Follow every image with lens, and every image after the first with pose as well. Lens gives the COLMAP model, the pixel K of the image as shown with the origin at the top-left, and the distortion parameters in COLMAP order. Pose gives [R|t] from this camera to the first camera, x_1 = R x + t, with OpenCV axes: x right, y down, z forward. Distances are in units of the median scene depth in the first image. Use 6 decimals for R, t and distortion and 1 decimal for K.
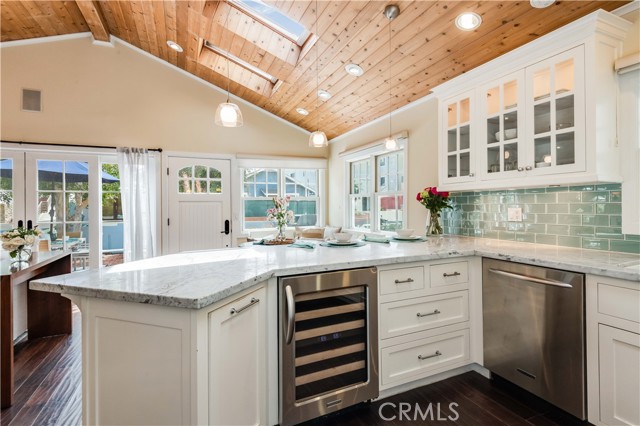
lens RADIAL K [[310.3, 0, 322.3], [0, 310.3, 204.9], [0, 0, 1]] dist [0.039431, -0.023328]
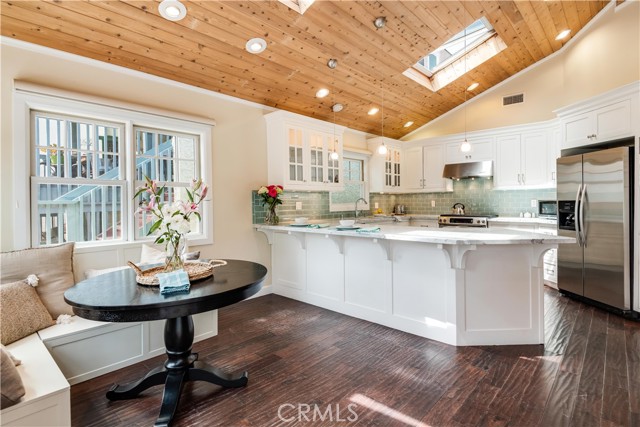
lens RADIAL K [[316.0, 0, 321.3], [0, 316.0, 202.4], [0, 0, 1]] dist [0.001134, -0.000211]
pose [[-0.389935, 0.011701, 0.920768, -0.673933], [0.009433, 0.999918, -0.008712, 0.019109], [-0.920794, 0.005288, -0.390013, 1.000142]]
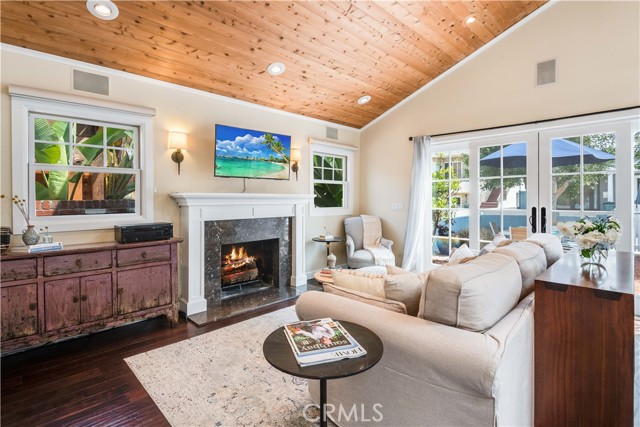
lens RADIAL K [[306.6, 0, 317.6], [0, 306.6, 200.3], [0, 0, 1]] dist [0.022719, -0.028338]
pose [[0.323492, 0.015445, -0.946105, -0.304666], [0.004277, 0.999833, 0.017784, 0.010507], [0.946221, -0.009800, 0.323372, 0.104533]]
